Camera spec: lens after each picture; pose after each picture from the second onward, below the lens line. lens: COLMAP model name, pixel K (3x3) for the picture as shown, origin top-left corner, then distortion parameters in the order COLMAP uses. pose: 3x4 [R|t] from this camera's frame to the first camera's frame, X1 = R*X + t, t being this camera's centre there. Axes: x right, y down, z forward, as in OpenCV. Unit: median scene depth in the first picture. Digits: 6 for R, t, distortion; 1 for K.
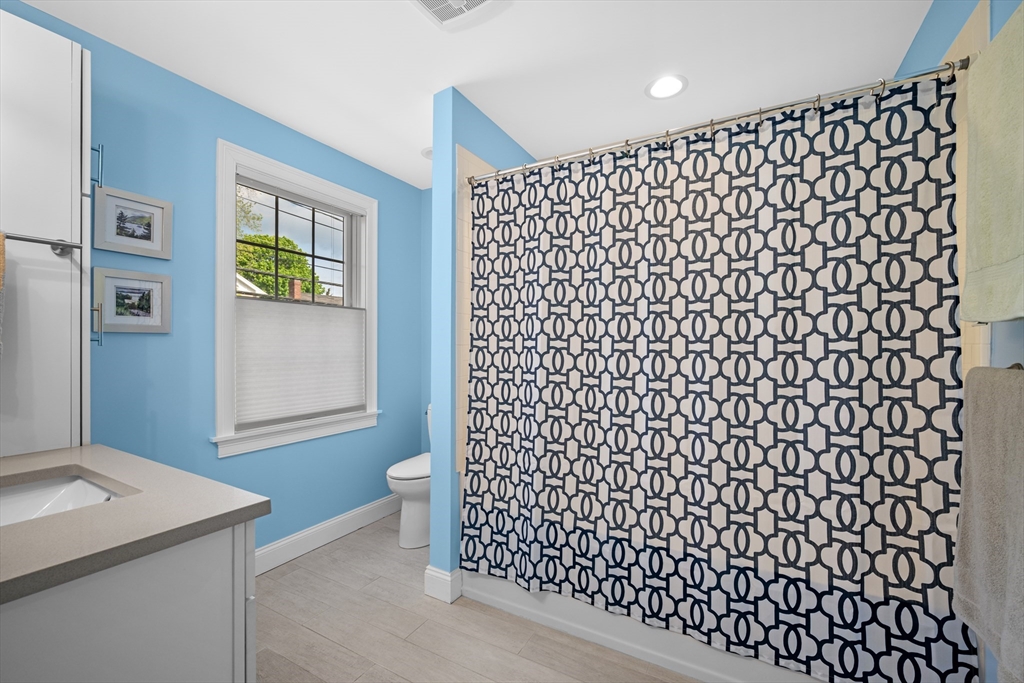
lens RADIAL K [[429.3, 0, 516.1], [0, 429.3, 343.8], [0, 0, 1]] dist [-0.000767, -0.000086]
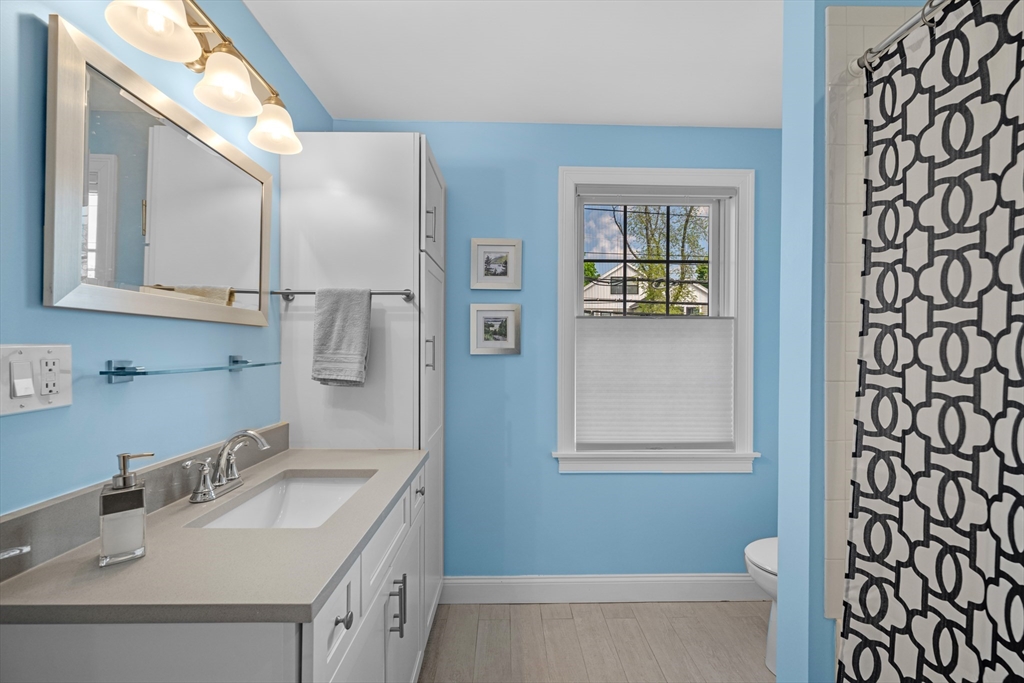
lens RADIAL K [[406.1, 0, 513.3], [0, 406.1, 347.4], [0, 0, 1]] dist [0.000840, 0.000221]
pose [[0.508383, -0.000159, -0.861131, 0.101147], [0.001809, 0.999998, 0.000883, -0.040761], [0.861129, -0.002007, 0.508382, 0.403566]]
